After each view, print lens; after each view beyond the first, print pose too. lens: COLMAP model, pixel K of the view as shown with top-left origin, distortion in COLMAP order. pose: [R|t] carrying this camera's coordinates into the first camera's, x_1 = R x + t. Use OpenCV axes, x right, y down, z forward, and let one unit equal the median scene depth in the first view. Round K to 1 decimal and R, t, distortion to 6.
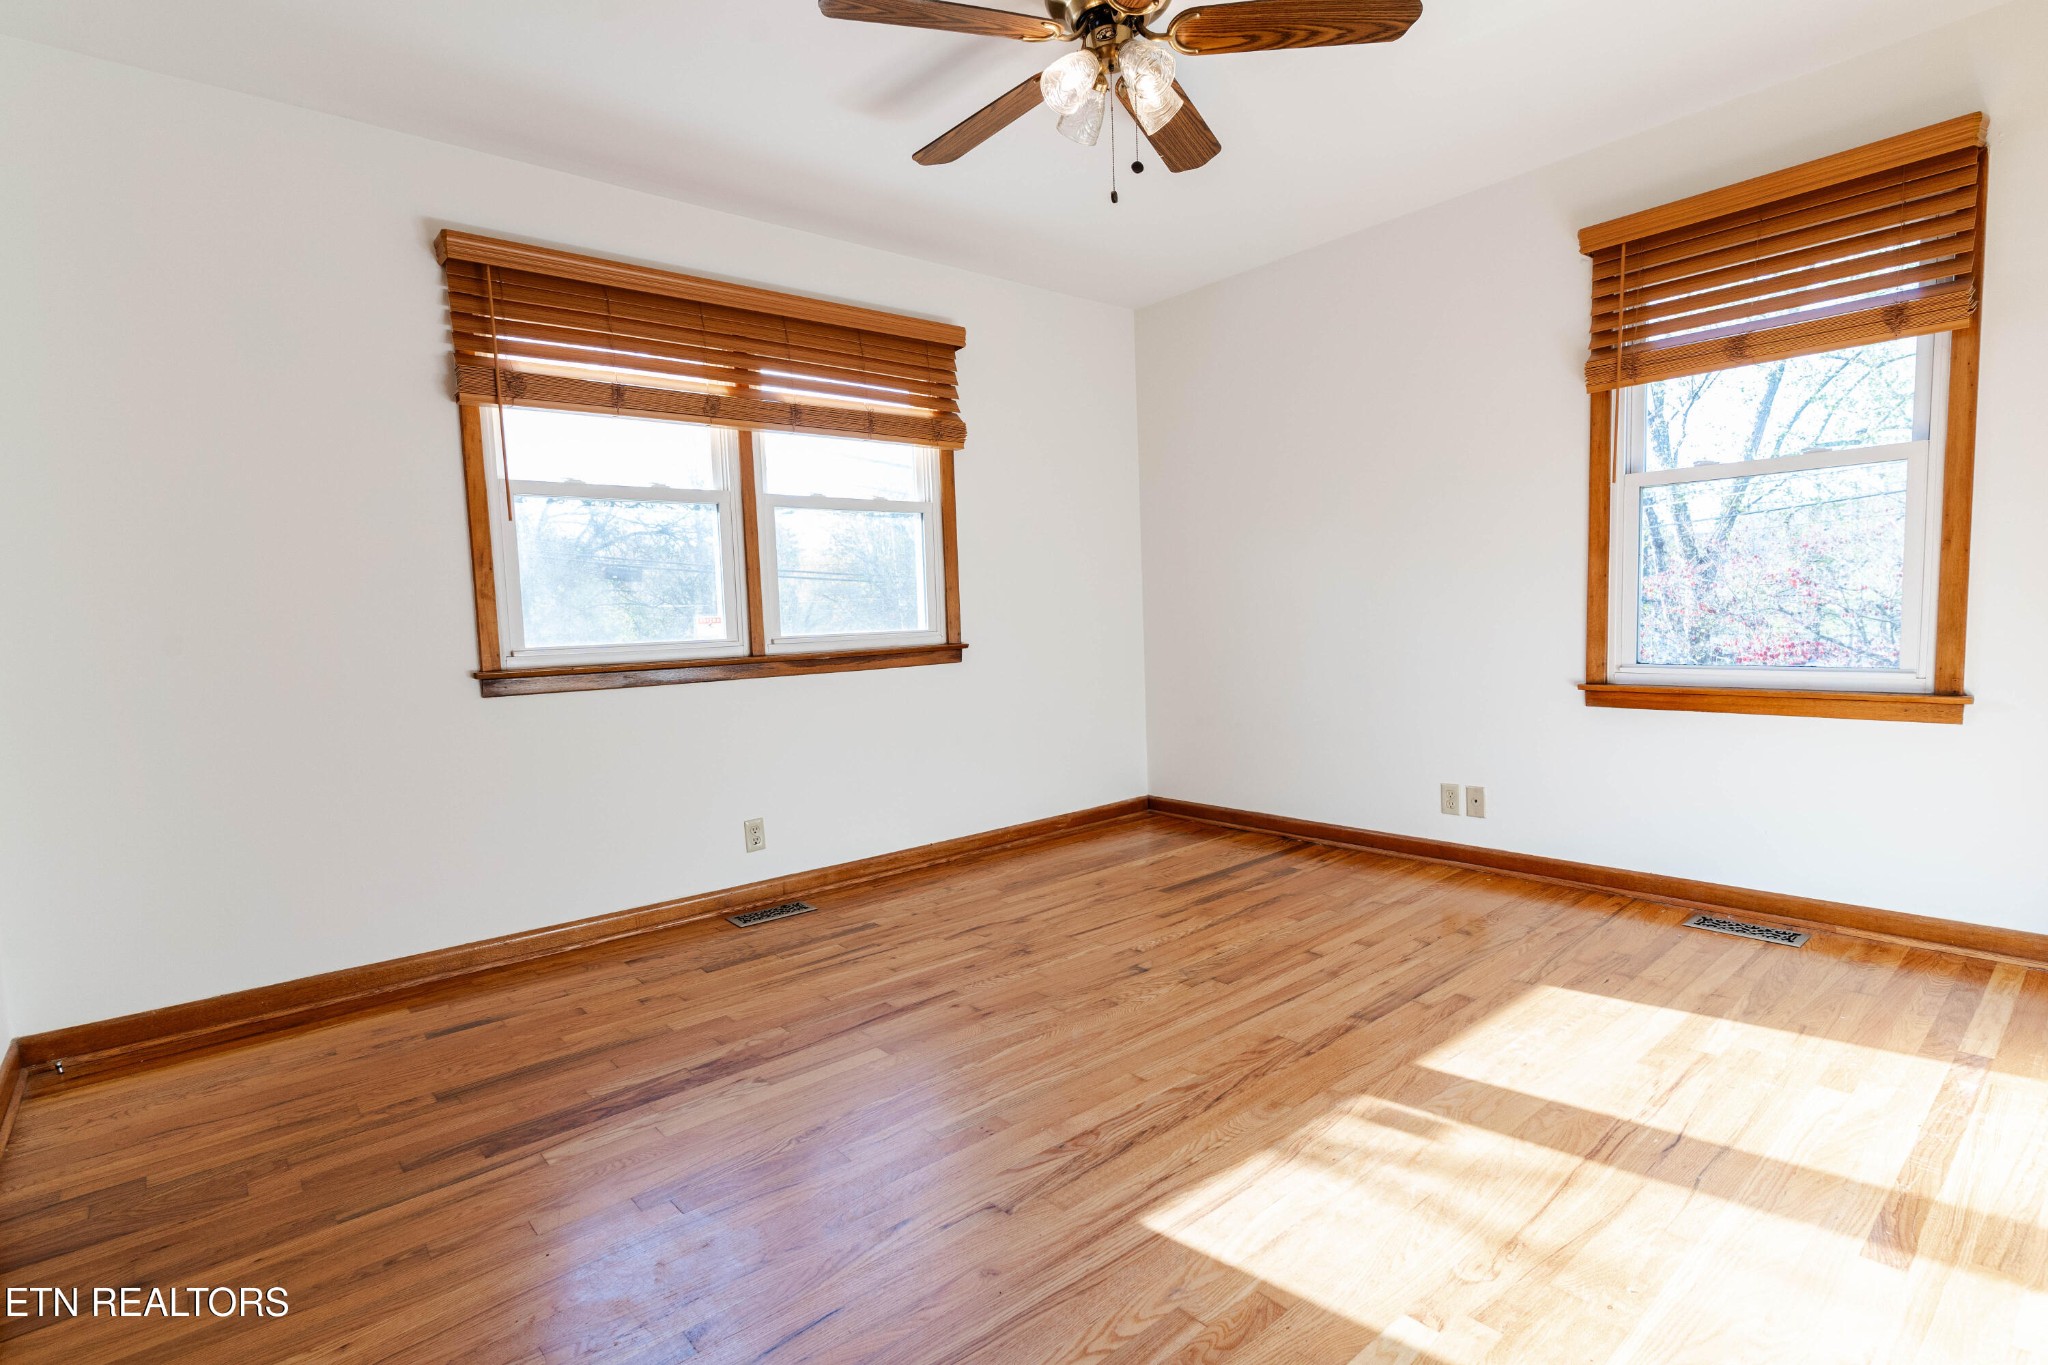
lens RADIAL K [[1017.1, 0, 1024.8], [0, 1017.1, 696.7], [0, 0, 1]] dist [-0.000181, 0.000390]
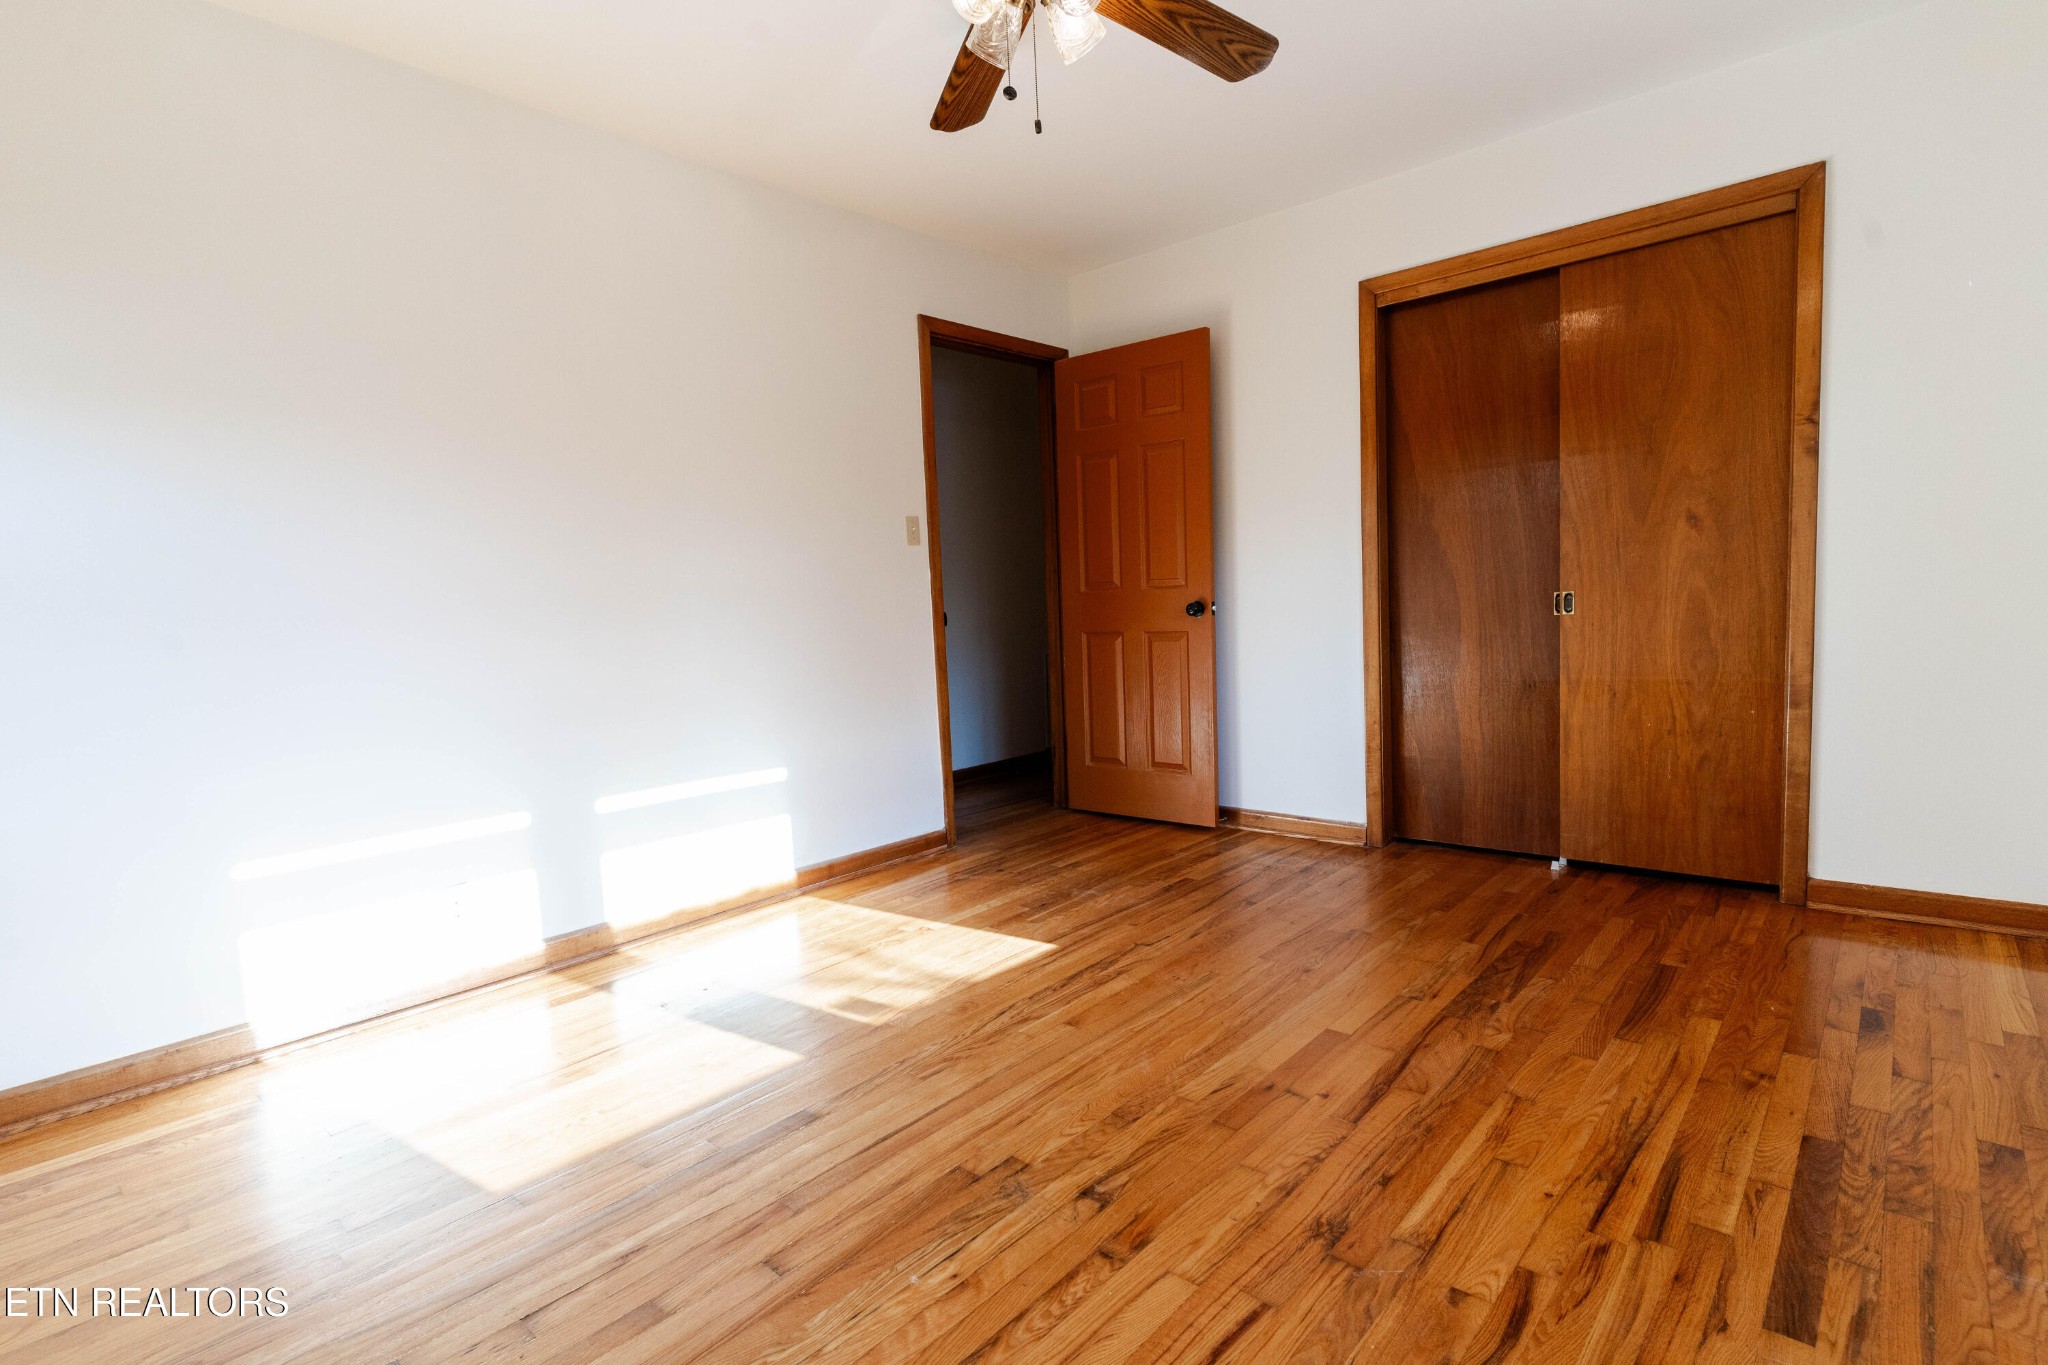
lens RADIAL K [[981.7, 0, 1024.0], [0, 981.7, 682.5], [0, 0, 1]] dist [0.057696, 0.000016]
pose [[-0.988552, 0.092928, -0.118868, 0.247510], [0.072315, 0.983253, 0.167283, -0.162376], [0.132423, 0.156772, -0.978717, 1.922941]]
